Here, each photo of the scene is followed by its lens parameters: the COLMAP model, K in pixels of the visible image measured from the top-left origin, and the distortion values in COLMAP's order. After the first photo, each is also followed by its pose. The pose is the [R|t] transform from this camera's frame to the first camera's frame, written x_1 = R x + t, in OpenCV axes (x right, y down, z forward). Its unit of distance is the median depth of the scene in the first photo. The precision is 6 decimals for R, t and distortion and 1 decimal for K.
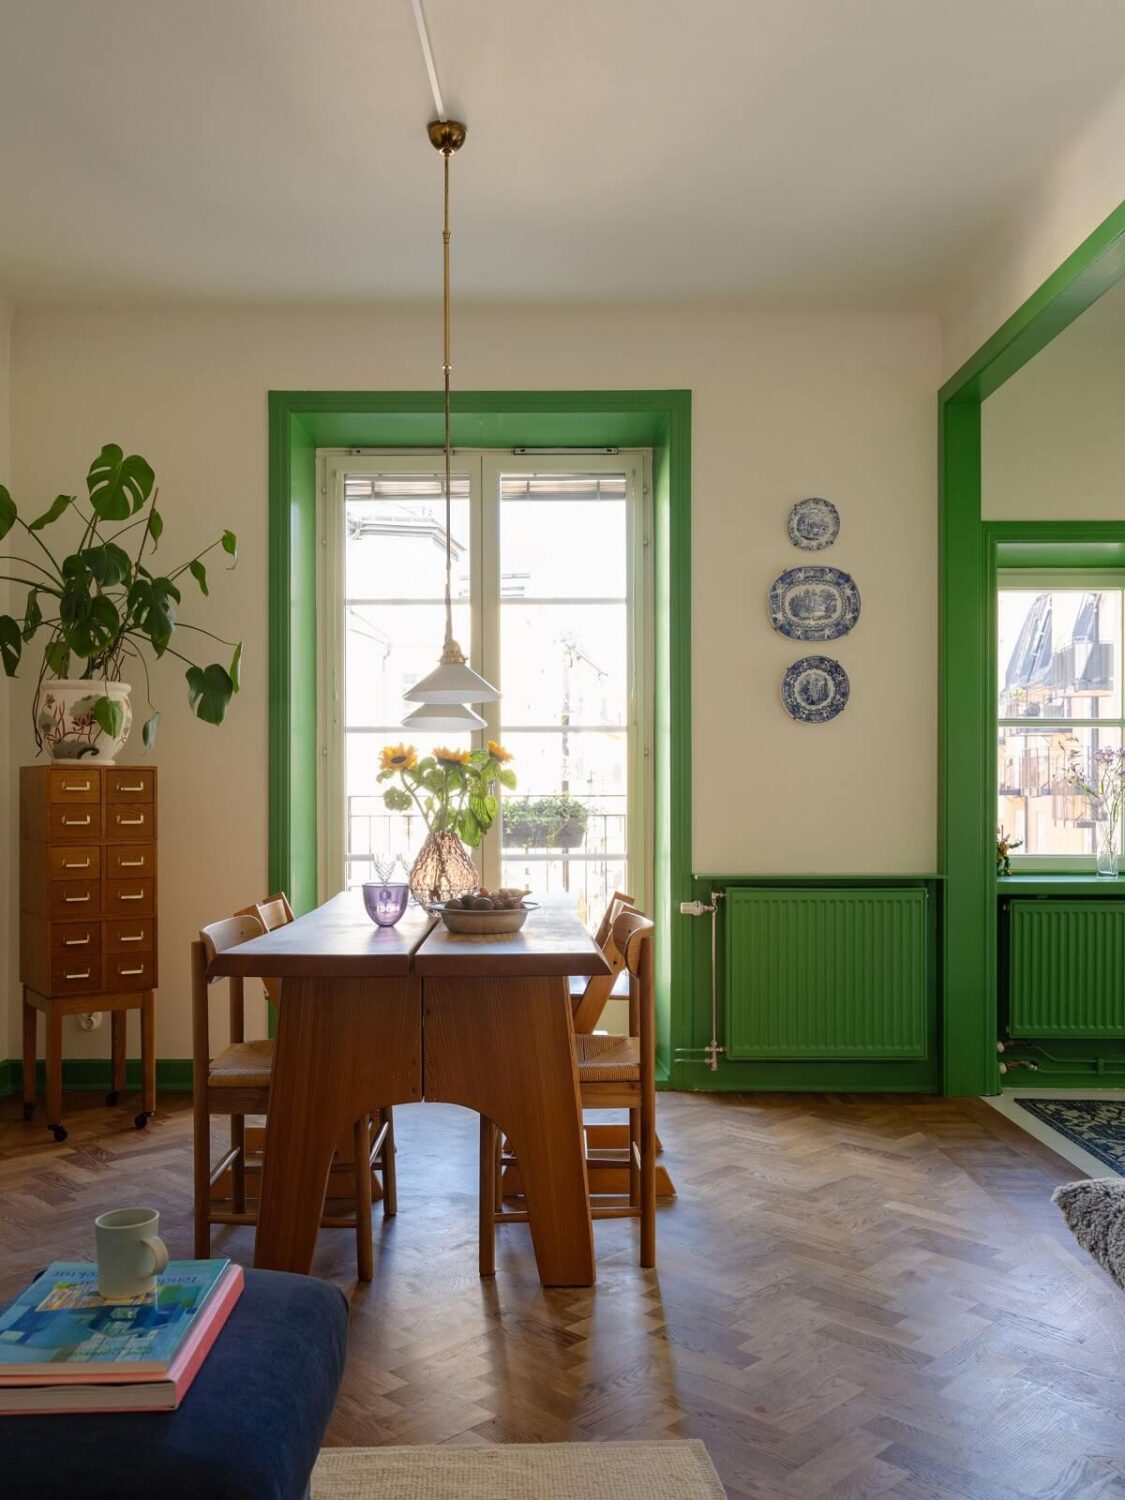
lens RADIAL K [[1287.8, 0, 556.8], [0, 1287.8, 773.4], [0, 0, 1]] dist [-0.001588, 0.007357]
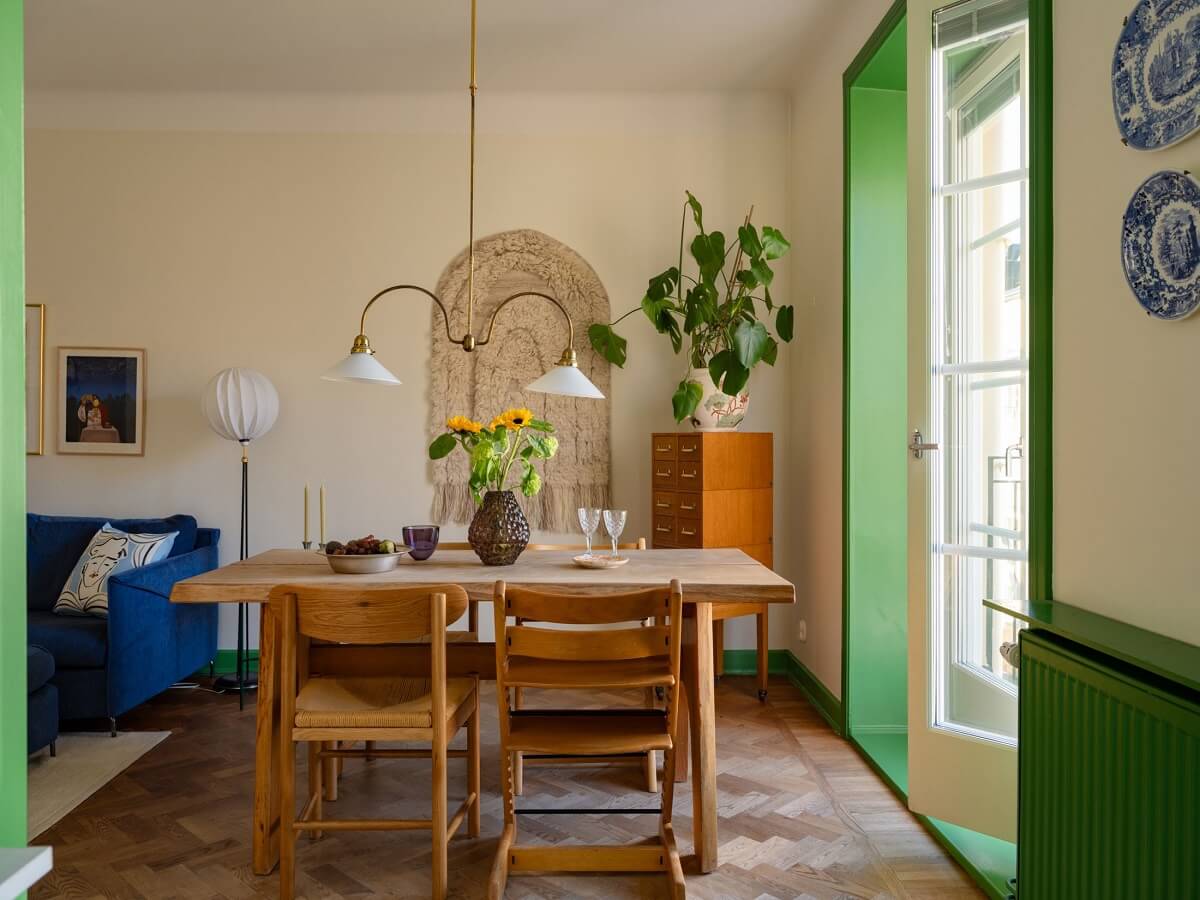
lens RADIAL K [[908.8, 0, 601.5], [0, 908.8, 435.1], [0, 0, 1]] dist [-0.000152, 0.000335]
pose [[0.010375, -0.009385, -0.999902, 0.591249], [0.011378, 0.999892, -0.009267, 0.004072], [0.999881, -0.011281, 0.010480, 0.893803]]
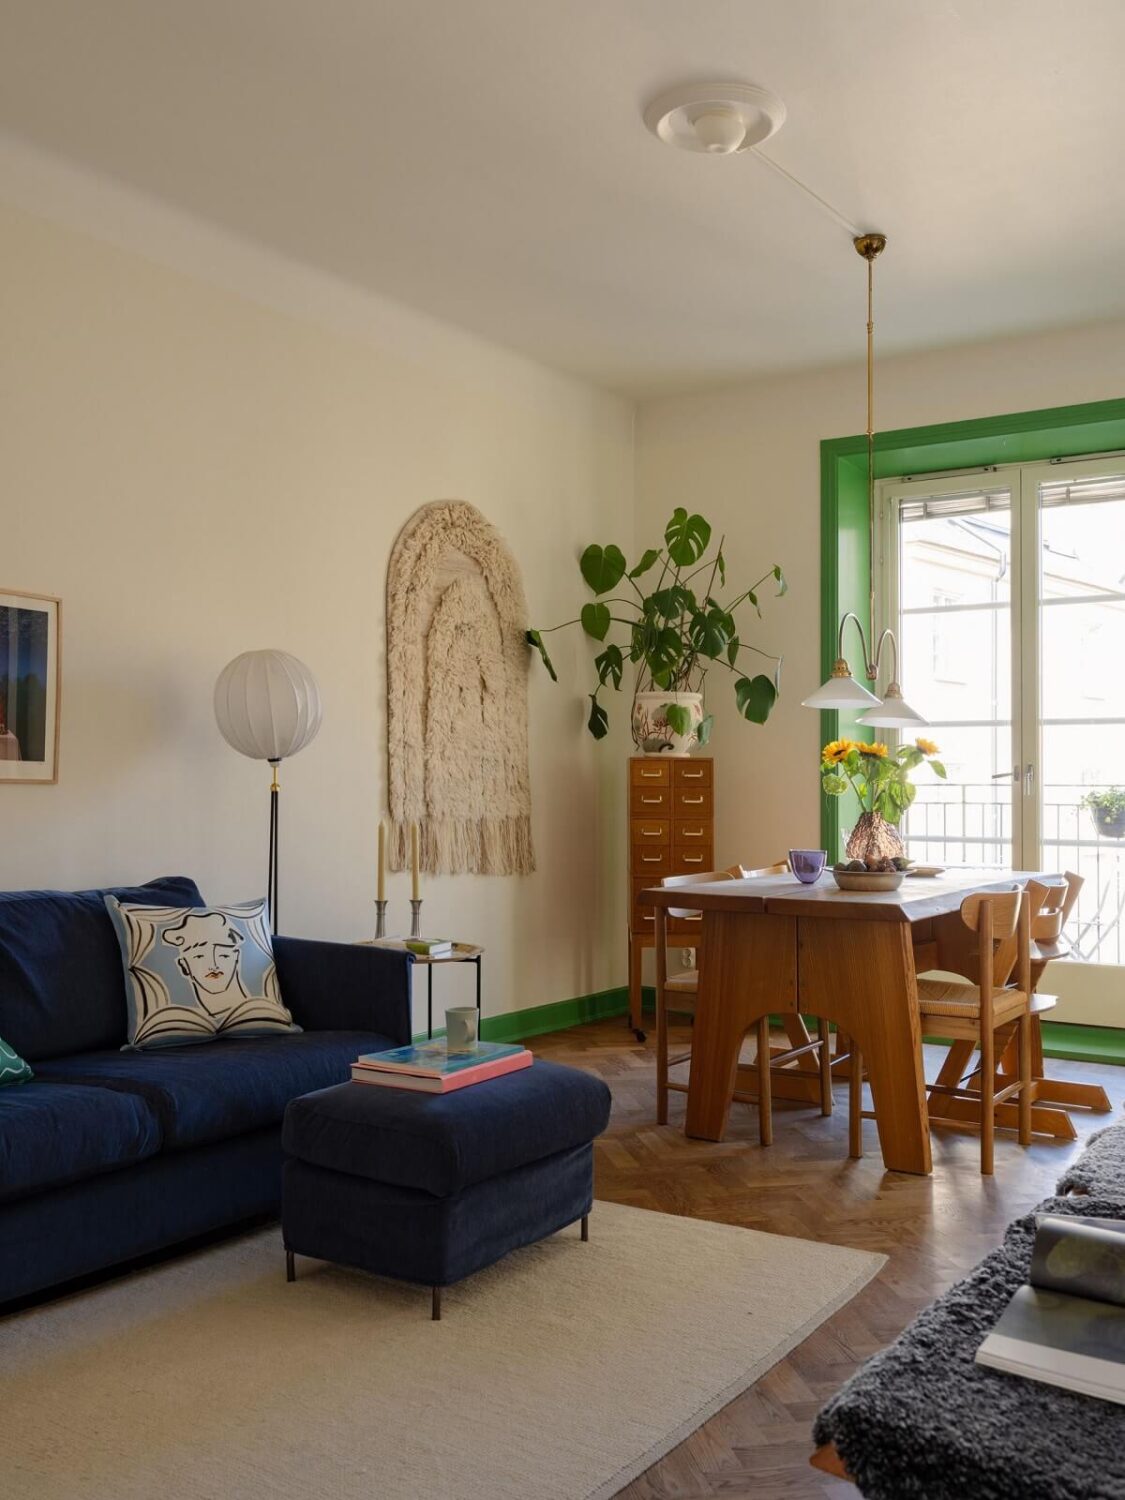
lens RADIAL K [[1384.2, 0, 588.8], [0, 1384.2, 752.0], [0, 0, 1]] dist [-0.006507, 0.002014]
pose [[0.832329, -0.006262, -0.554247, 0.344058], [0.002080, 0.999964, -0.008173, -0.000434], [0.554278, 0.005650, 0.832312, -0.202587]]
